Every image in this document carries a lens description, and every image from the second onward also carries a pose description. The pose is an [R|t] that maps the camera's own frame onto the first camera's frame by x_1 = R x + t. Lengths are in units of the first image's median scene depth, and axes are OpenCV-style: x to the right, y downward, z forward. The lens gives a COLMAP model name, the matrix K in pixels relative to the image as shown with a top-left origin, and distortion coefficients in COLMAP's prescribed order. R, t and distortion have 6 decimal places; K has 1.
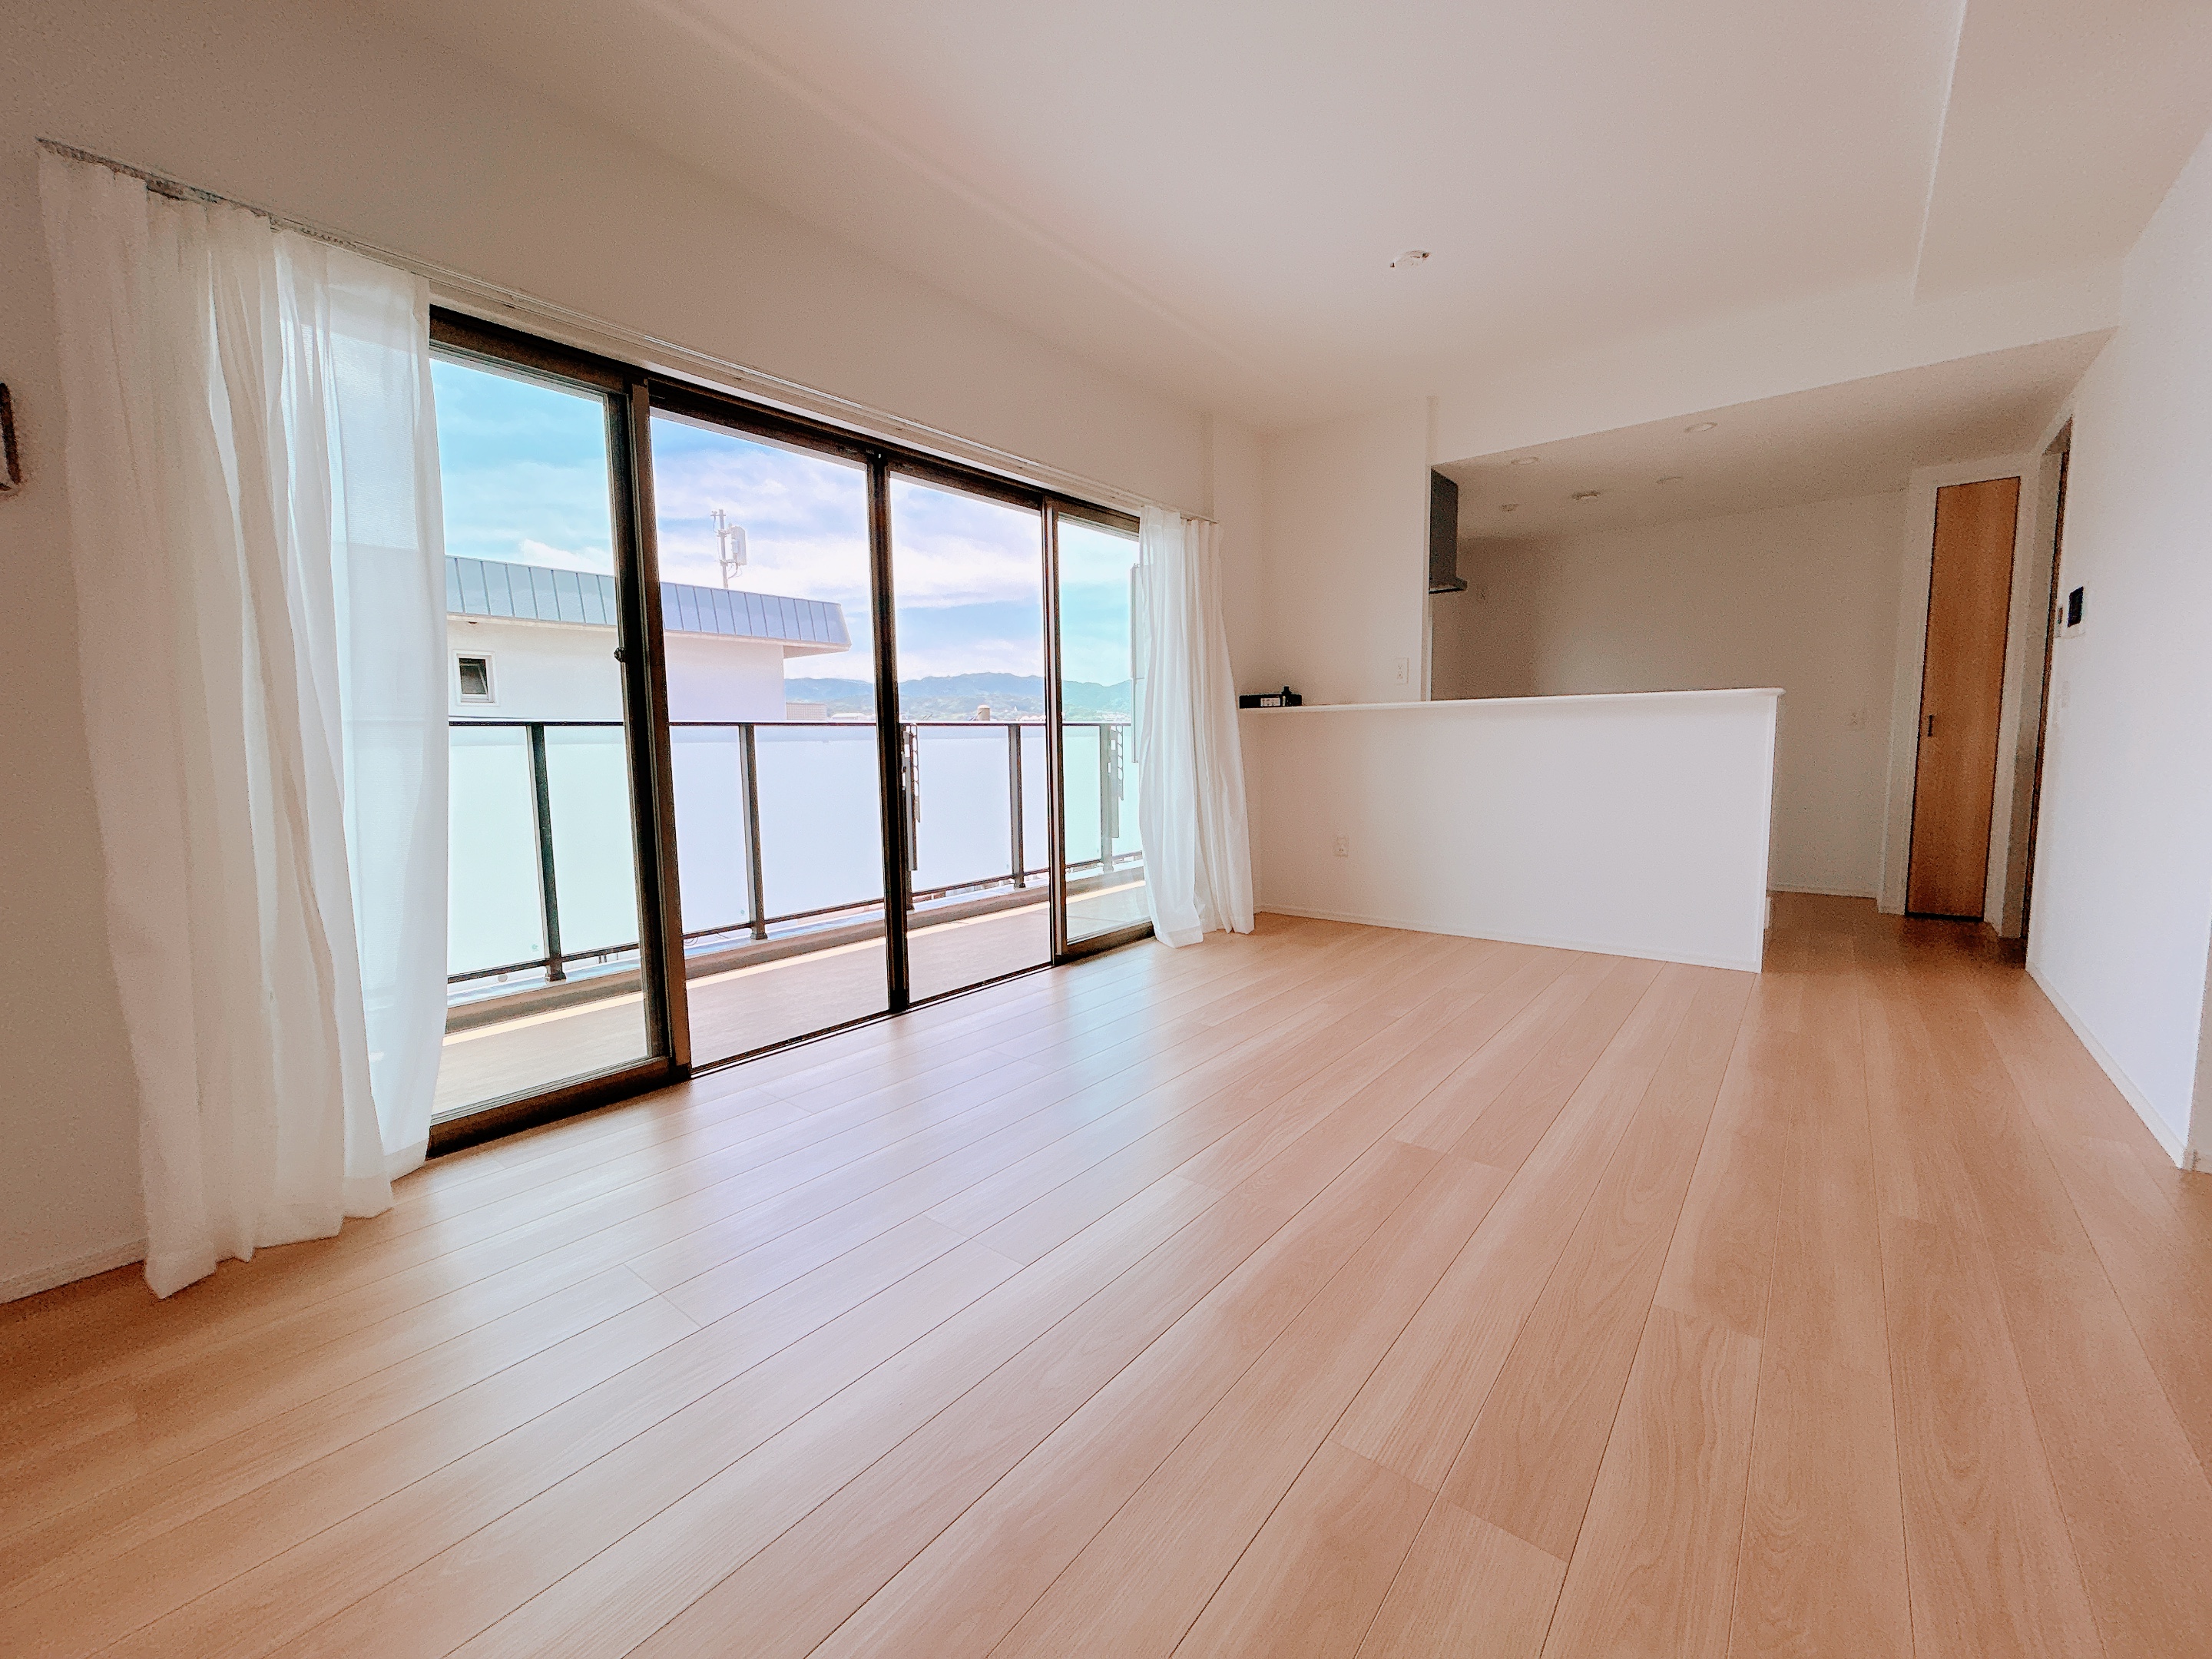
lens RADIAL K [[896.8, 0, 1098.7], [0, 896.8, 817.9], [0, 0, 1]] dist [0.000996, 0.000416]
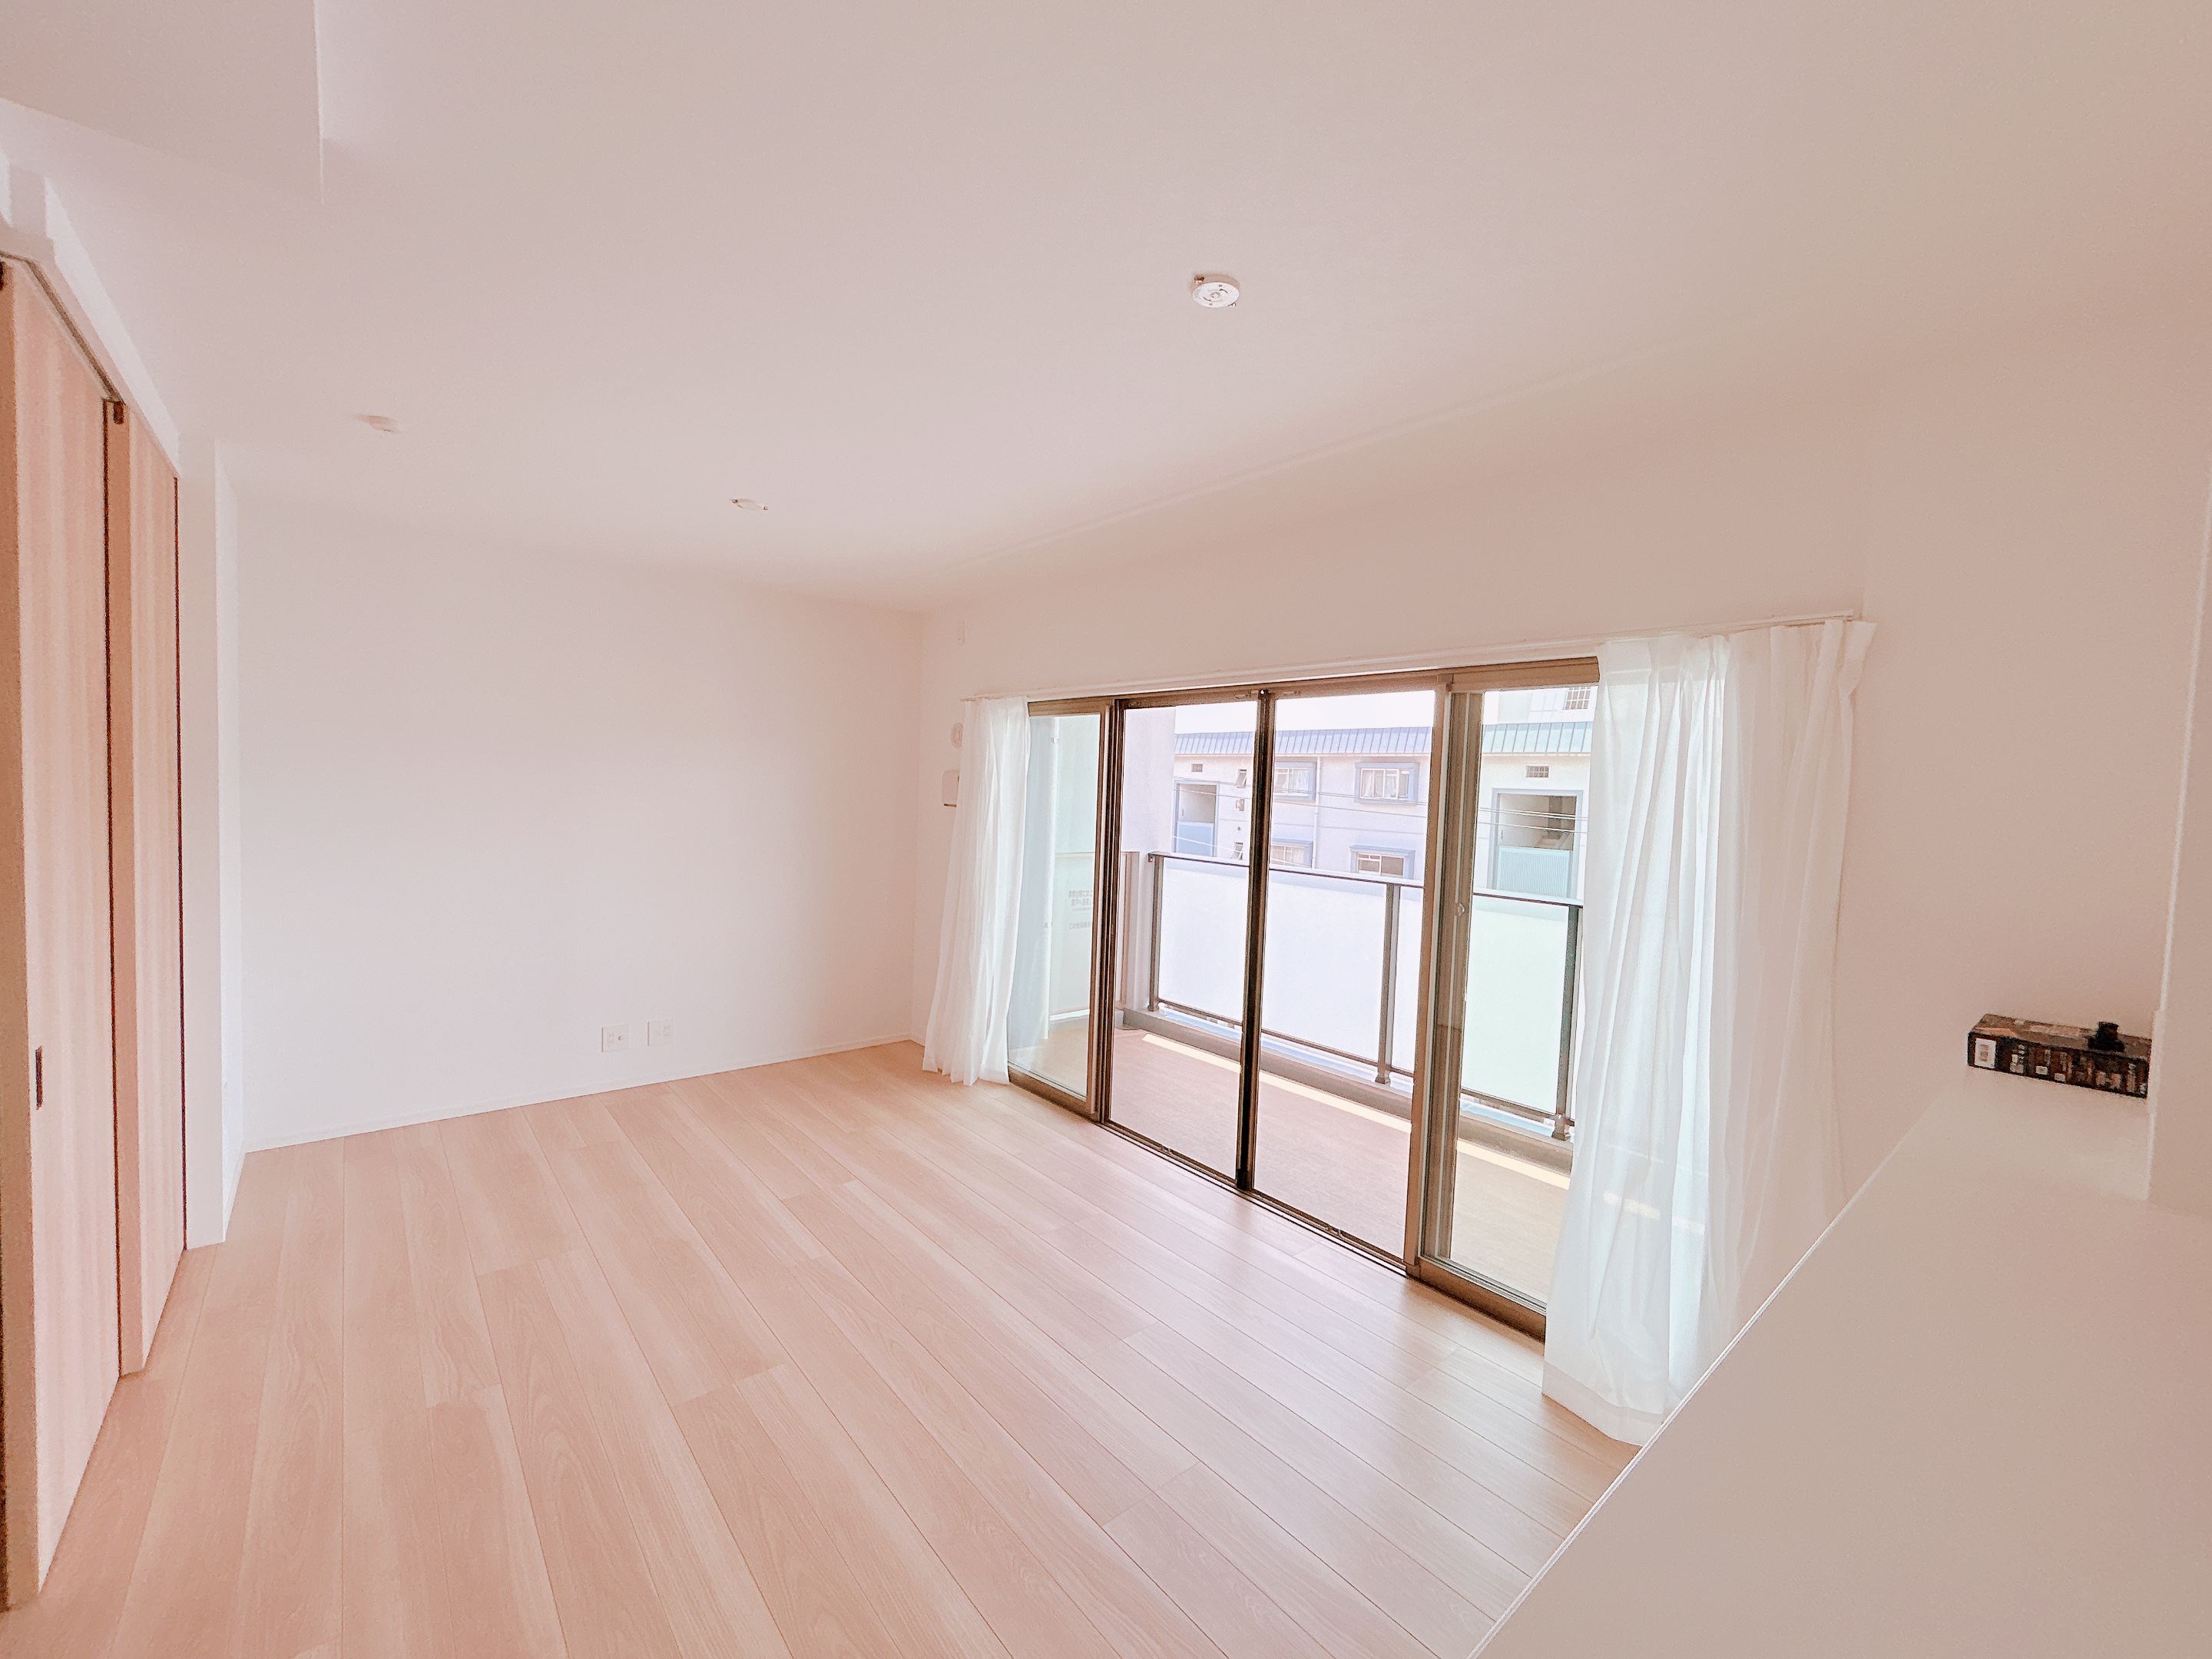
lens RADIAL K [[896.8, 0, 1103.1], [0, 896.8, 831.0], [0, 0, 1]] dist [0.000996, 0.000416]
pose [[-0.180293, 0.057791, -0.981914, 1.429813], [-0.123516, 0.989040, 0.080890, -0.467036], [0.975827, 0.135866, -0.171179, 1.632133]]
